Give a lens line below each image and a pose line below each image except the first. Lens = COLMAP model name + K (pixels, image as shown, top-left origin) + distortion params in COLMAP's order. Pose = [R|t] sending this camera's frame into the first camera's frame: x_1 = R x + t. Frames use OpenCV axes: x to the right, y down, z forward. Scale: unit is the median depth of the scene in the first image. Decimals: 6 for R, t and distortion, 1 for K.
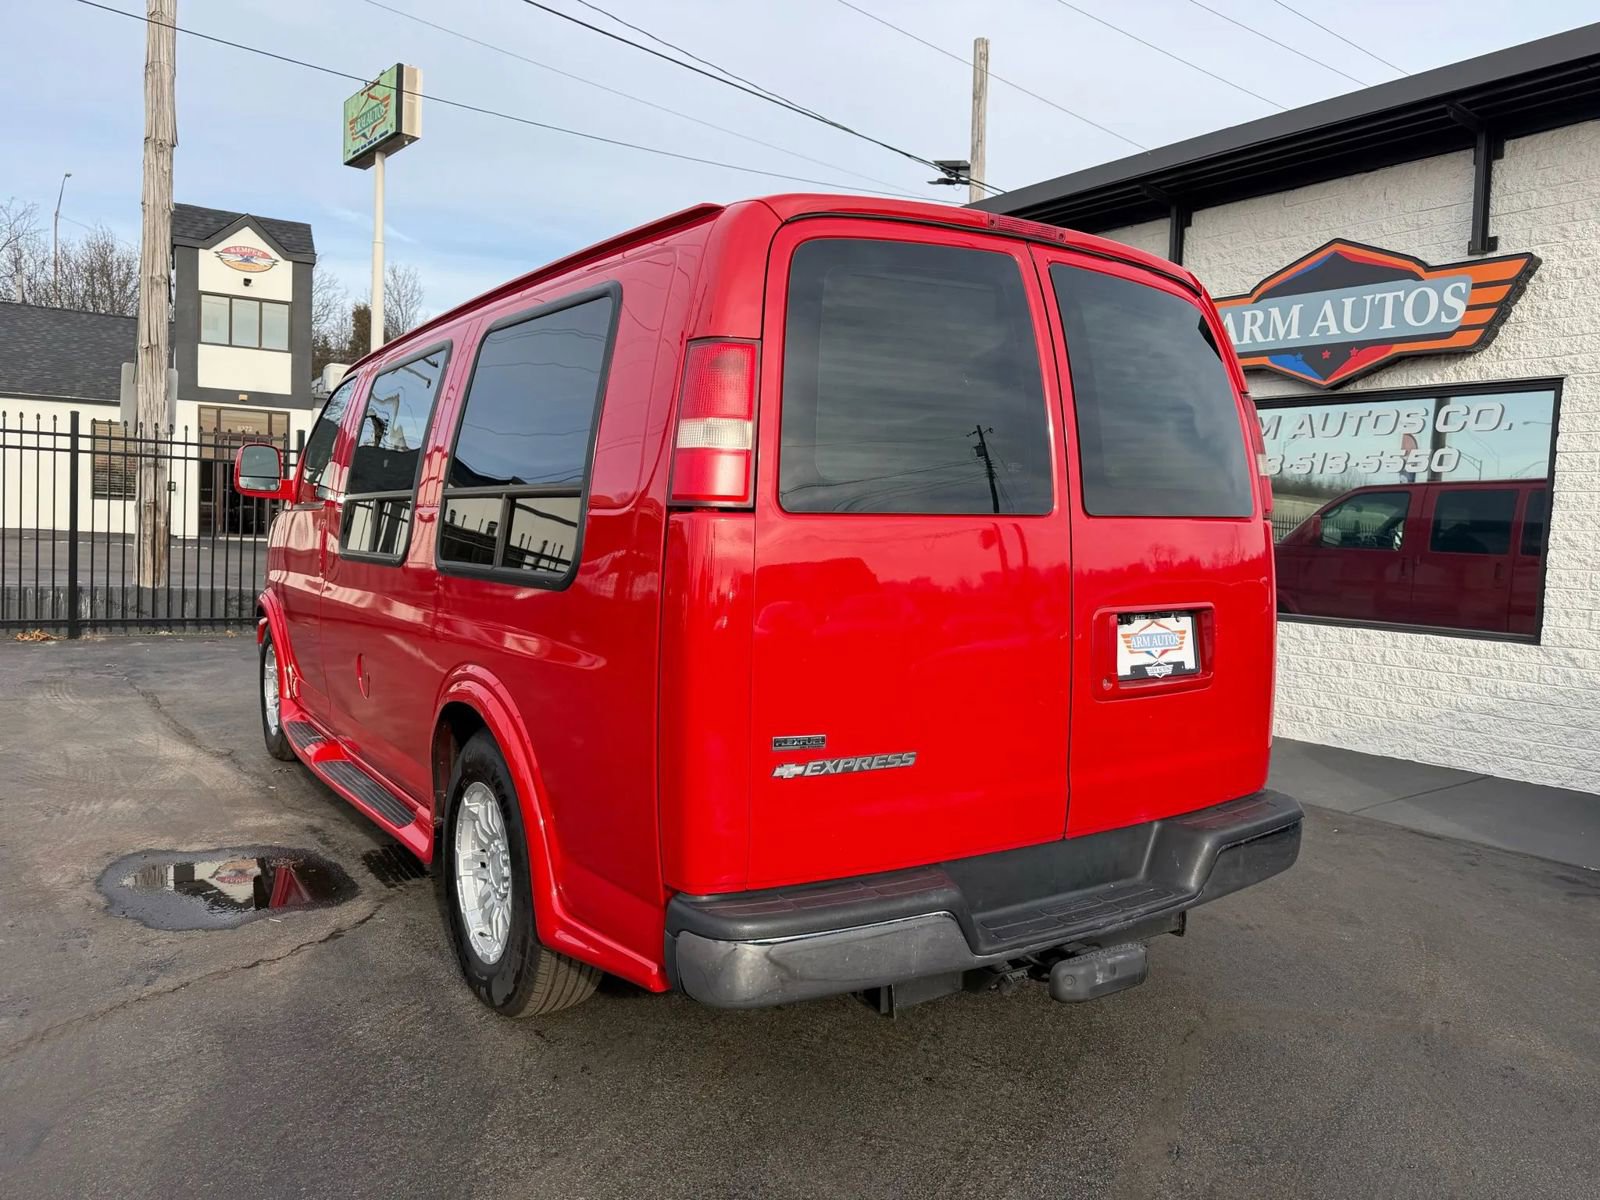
lens RADIAL K [[1129.7, 0, 806.6], [0, 1129.7, 593.6], [0, 0, 1]] dist [0.043292, -0.051550]
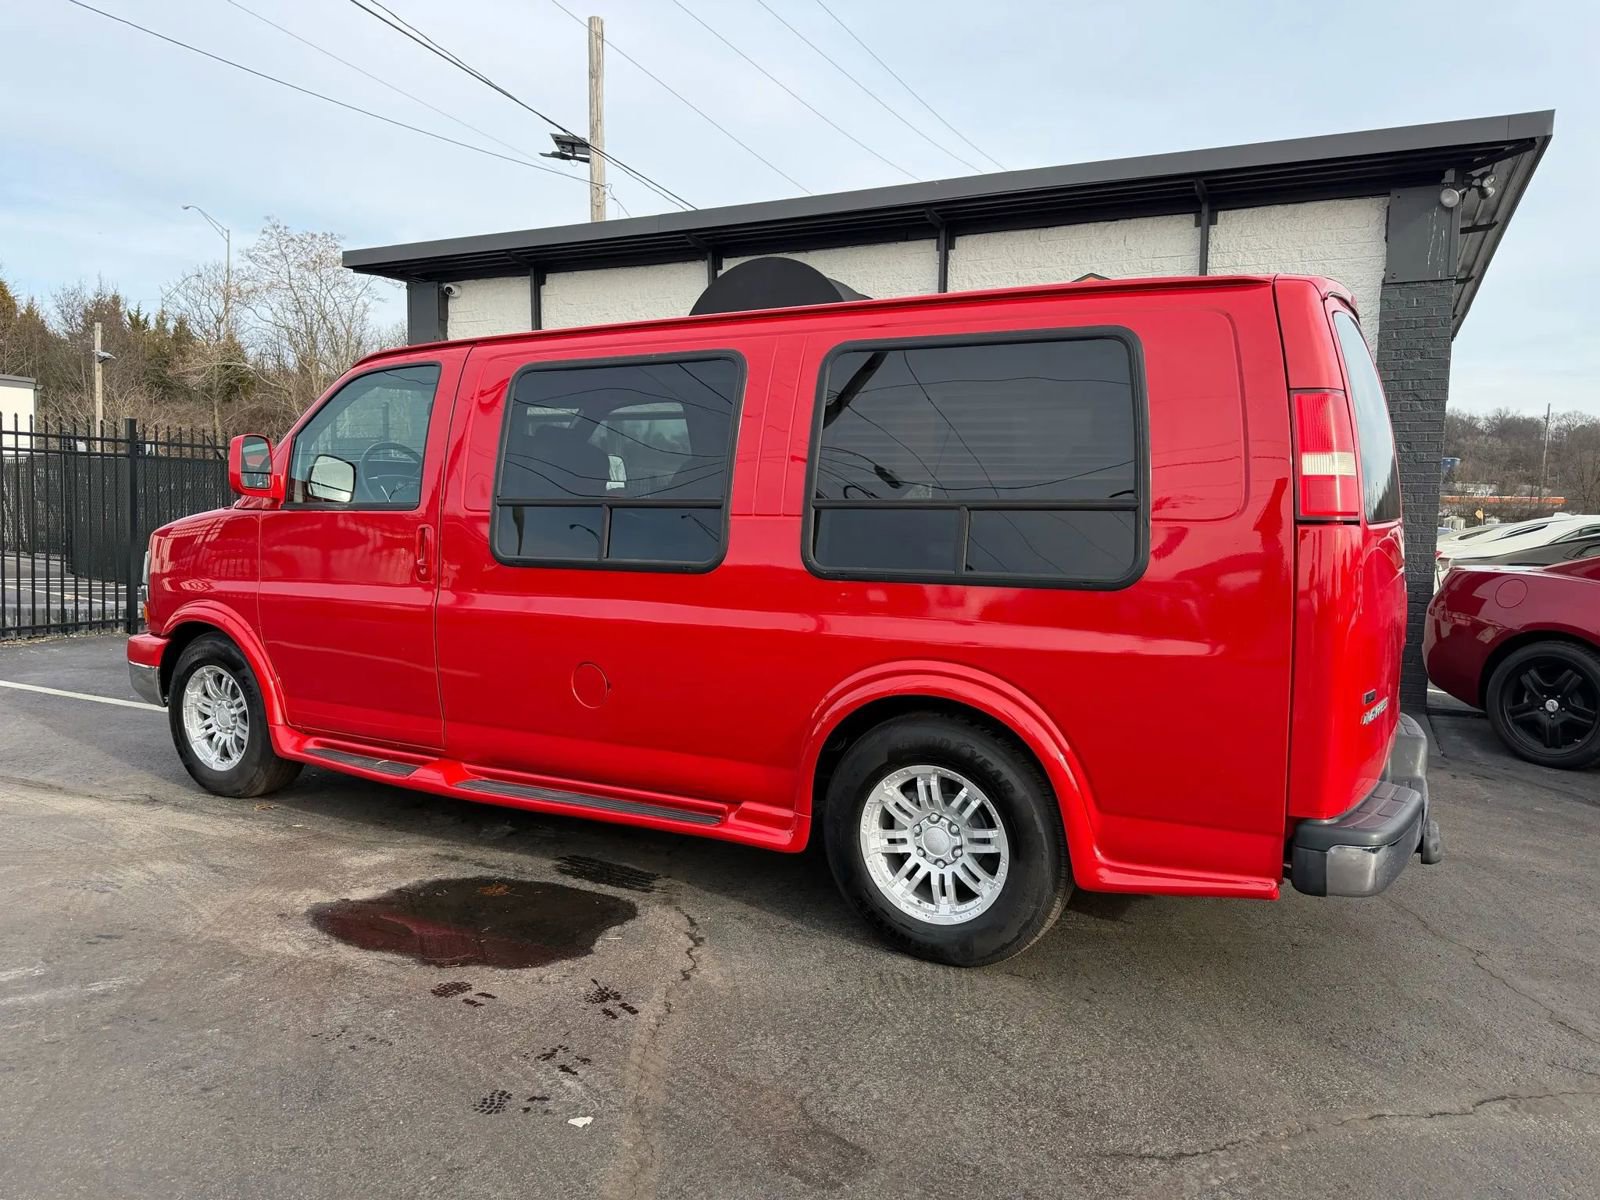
lens RADIAL K [[1129.7, 0, 792.0], [0, 1129.7, 595.1], [0, 0, 1]] dist [0.043292, -0.051550]
pose [[0.894395, -0.050195, 0.444452, -0.439604], [0.037498, 0.998600, 0.037318, -0.023115], [-0.445702, -0.016711, 0.895025, 0.036395]]
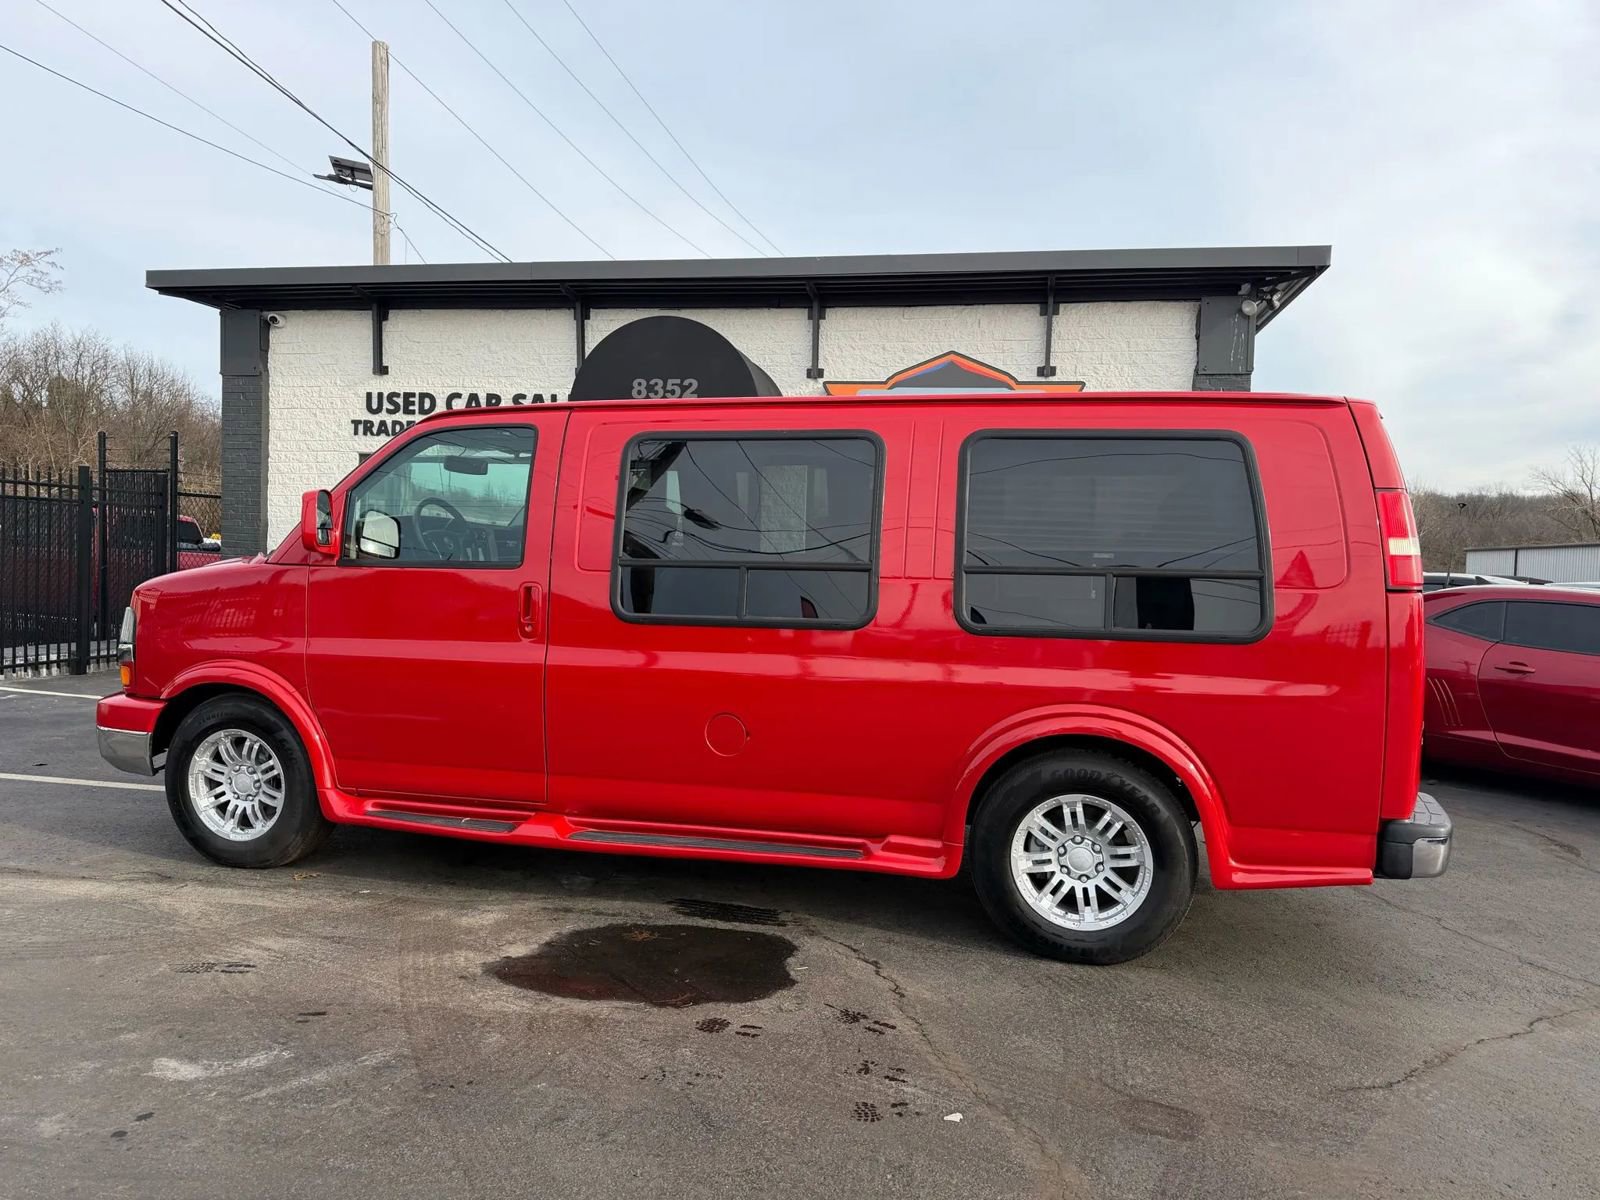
lens RADIAL K [[1129.7, 0, 794.9], [0, 1129.7, 598.4], [0, 0, 1]] dist [0.043292, -0.051550]
pose [[0.739773, -0.038587, 0.671749, -0.686992], [0.036200, 0.999191, 0.017530, -0.045972], [-0.671882, 0.011350, 0.740572, 0.126038]]
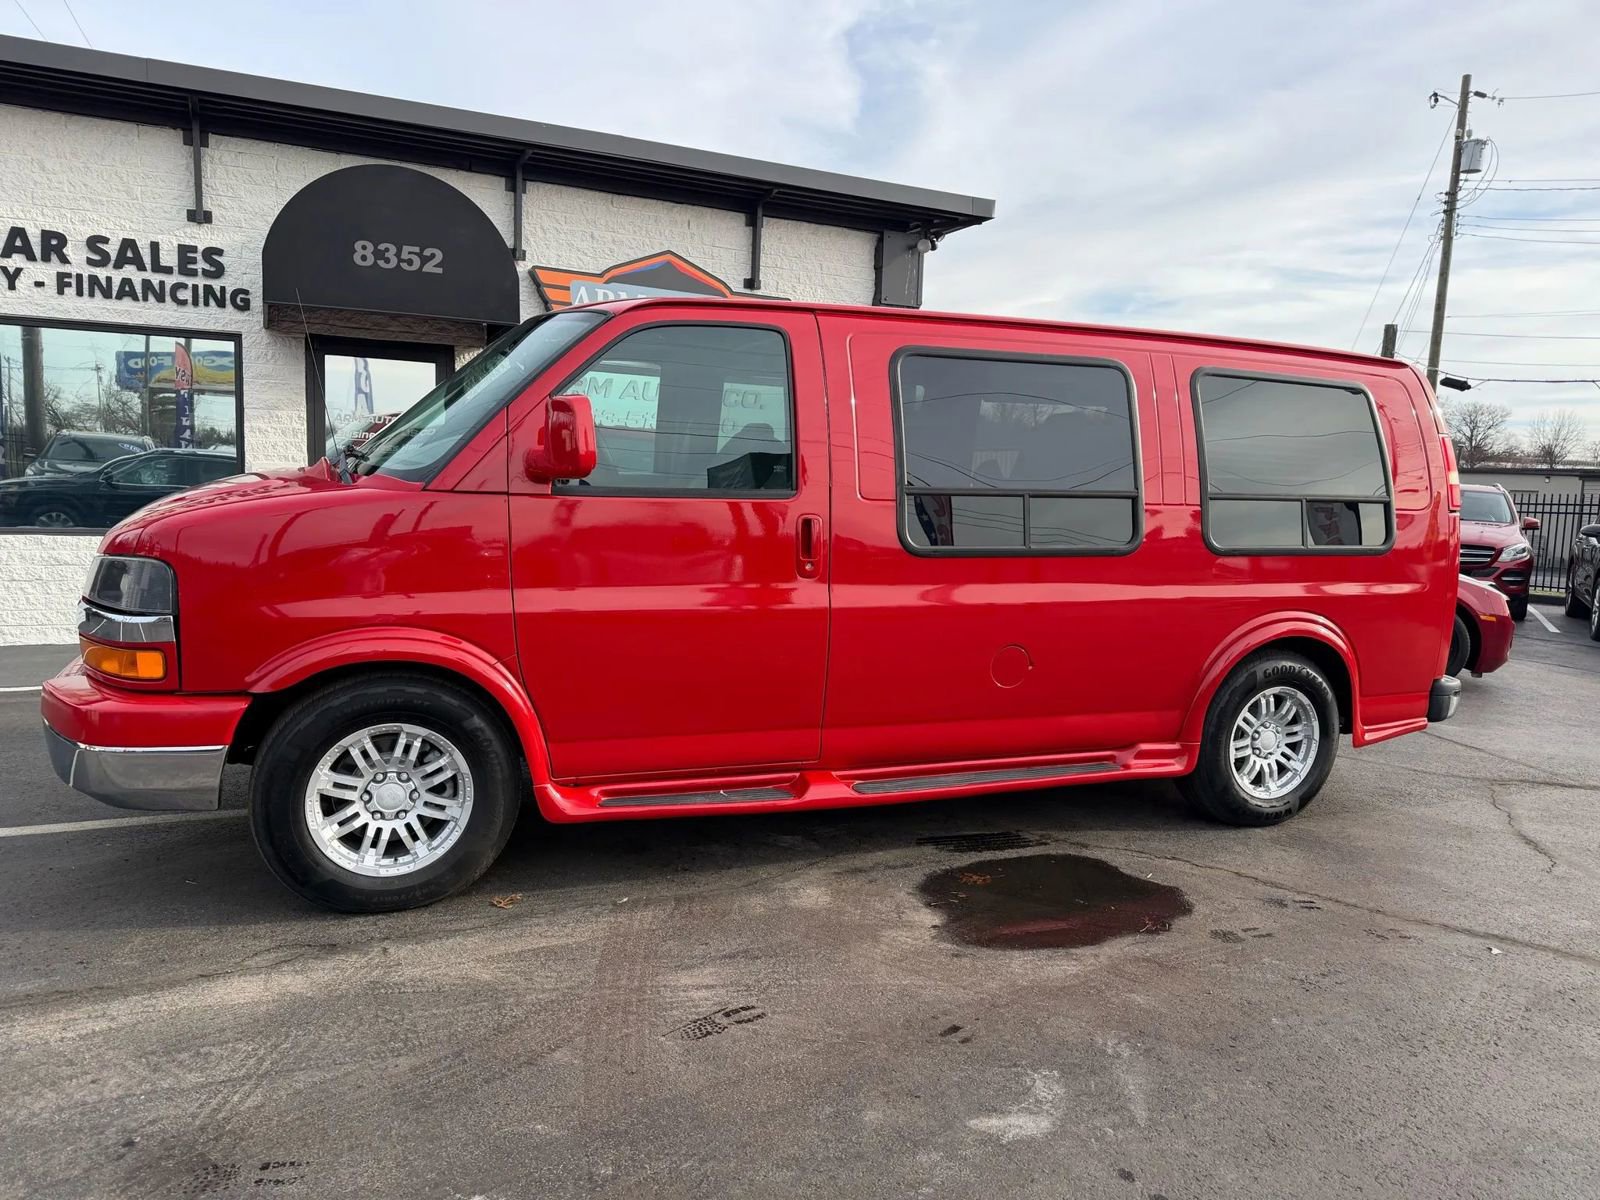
lens RADIAL K [[1129.7, 0, 798.1], [0, 1129.7, 606.5], [0, 0, 1]] dist [0.043292, -0.051550]
pose [[0.205608, -0.135243, 0.969244, -0.938936], [0.027544, 0.990812, 0.132410, -0.081326], [-0.978247, -0.000528, 0.207444, 0.650474]]
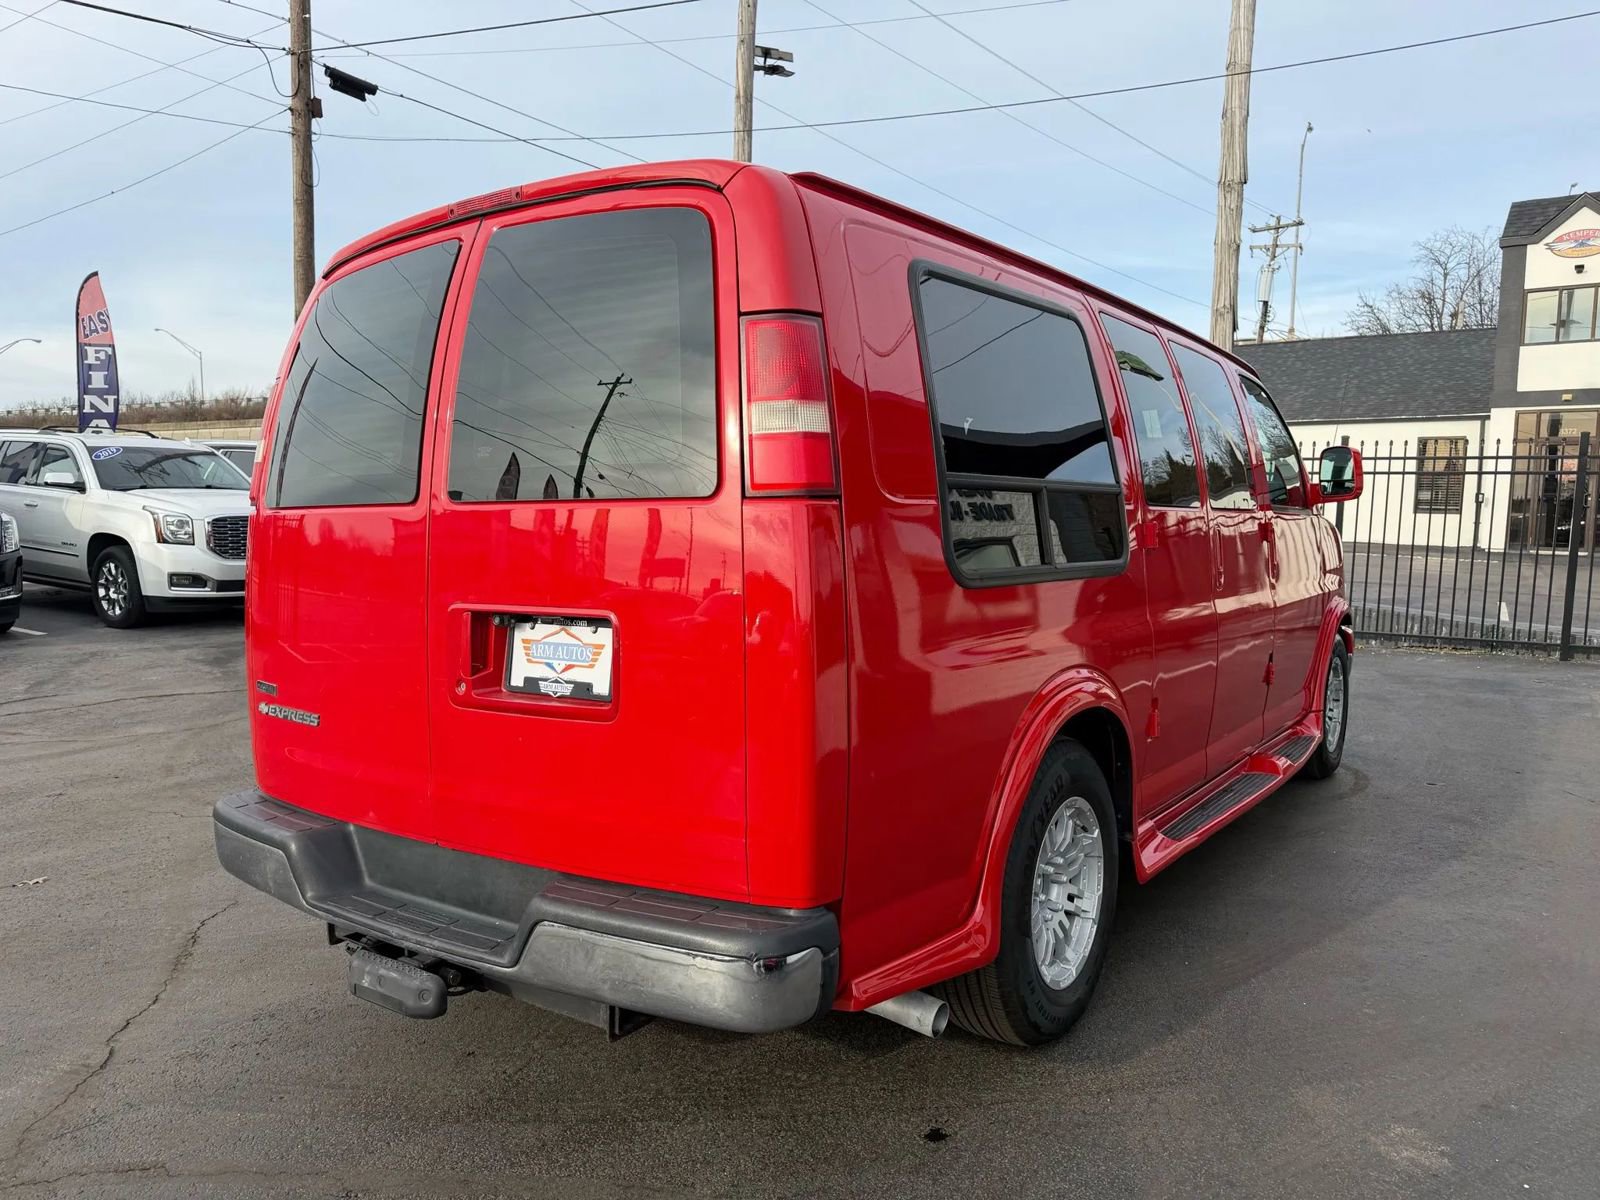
lens RADIAL K [[1136.8, 0, 805.6], [0, 1136.8, 604.7], [0, 0, 1]] dist [0.035360, -0.040151]
pose [[0.372236, 0.045556, -0.927020, 0.516994], [-0.050158, 0.998322, 0.028920, -0.011598], [0.926782, 0.035733, 0.373896, 0.389760]]
